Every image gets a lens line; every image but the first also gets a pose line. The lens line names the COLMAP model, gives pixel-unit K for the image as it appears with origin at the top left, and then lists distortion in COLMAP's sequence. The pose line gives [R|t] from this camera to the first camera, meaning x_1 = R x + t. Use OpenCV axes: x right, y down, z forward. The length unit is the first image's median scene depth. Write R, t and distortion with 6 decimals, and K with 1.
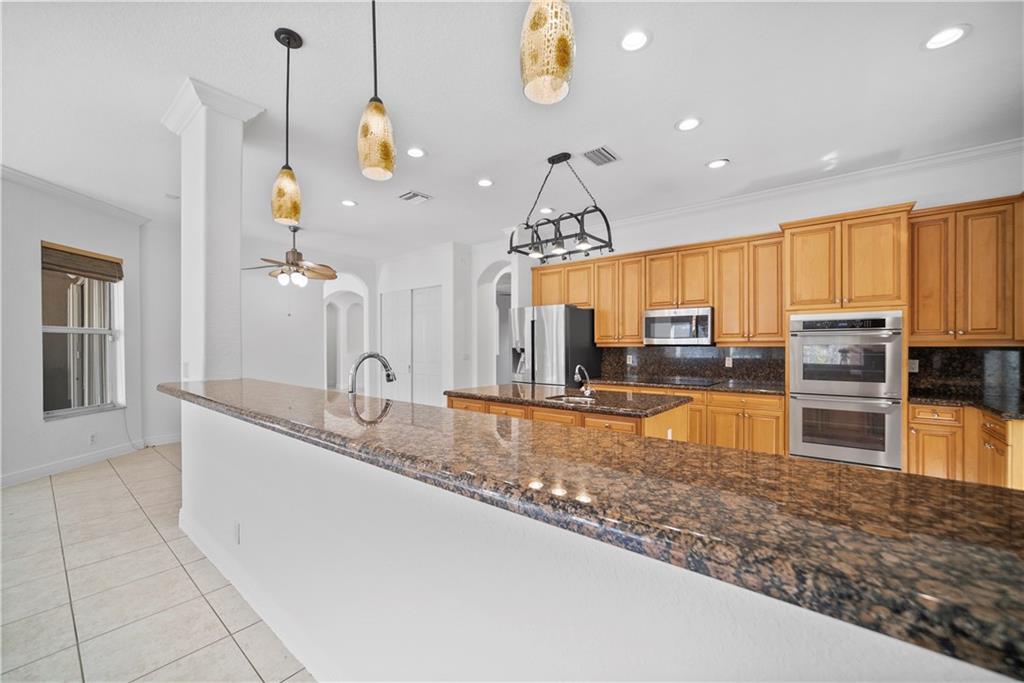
lens RADIAL K [[407.3, 0, 512.9], [0, 407.3, 347.4], [0, 0, 1]] dist [-0.012393, 0.000039]
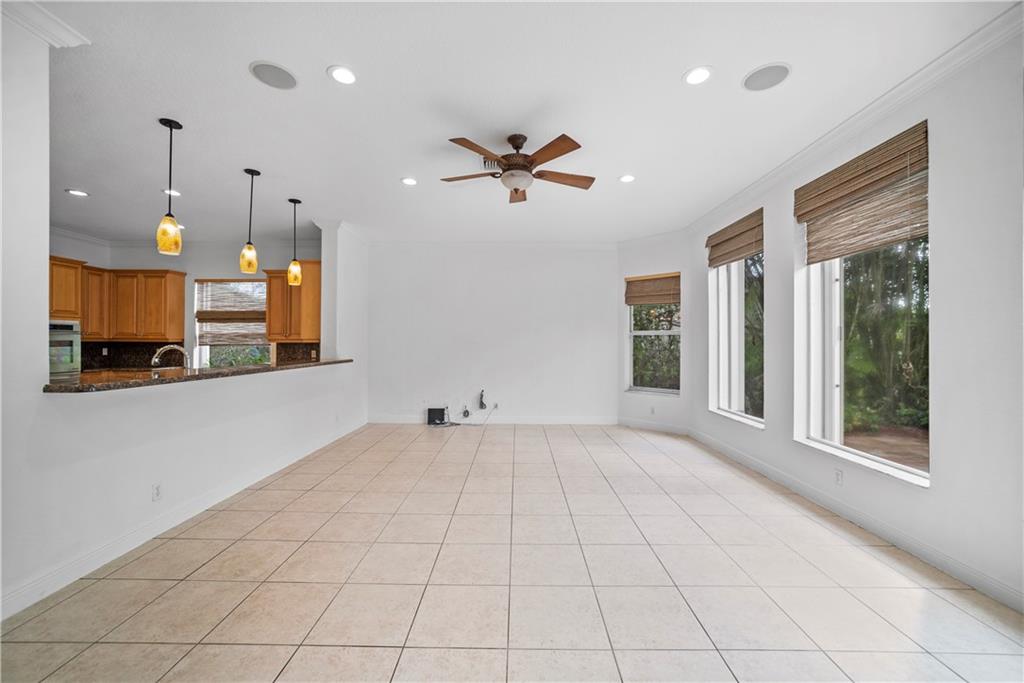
lens RADIAL K [[403.6, 0, 513.1], [0, 403.6, 334.5], [0, 0, 1]] dist [-0.008503, 0.000539]
pose [[-0.629982, 0.013202, 0.776498, -1.155663], [0.000459, 0.999862, -0.016627, -0.003032], [-0.776610, -0.010118, -0.629901, 0.459148]]
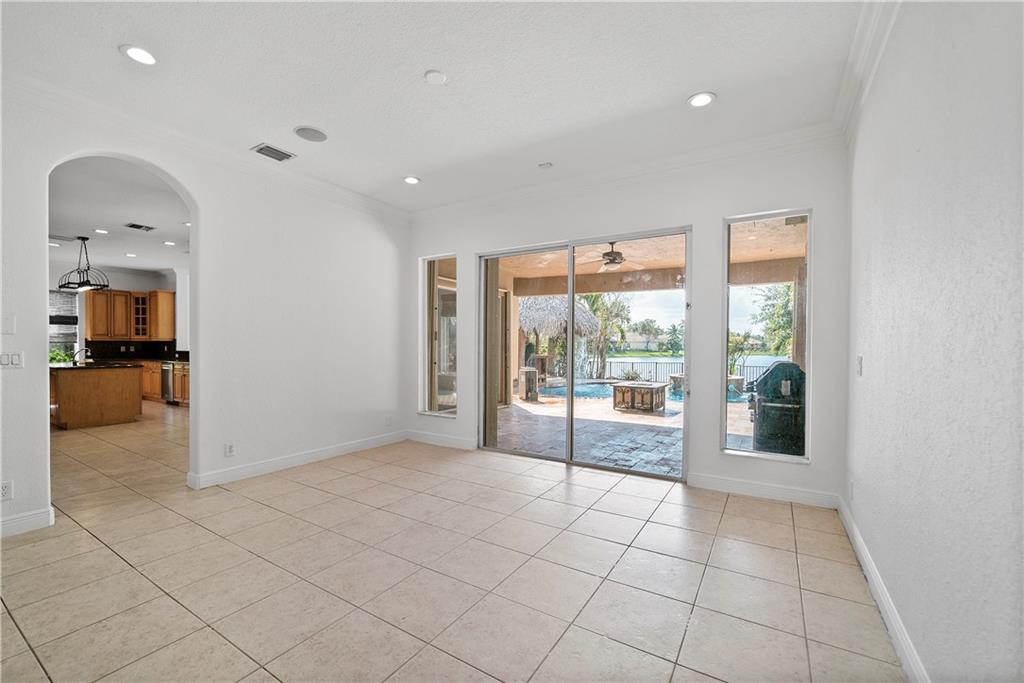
lens RADIAL K [[416.6, 0, 511.8], [0, 416.6, 352.3], [0, 0, 1]] dist [-0.007221, 0.000520]
pose [[-0.990824, -0.003517, -0.135112, -1.267774], [-0.006260, 0.999783, 0.019883, 0.006136], [0.135013, 0.020547, -0.990631, 2.529169]]
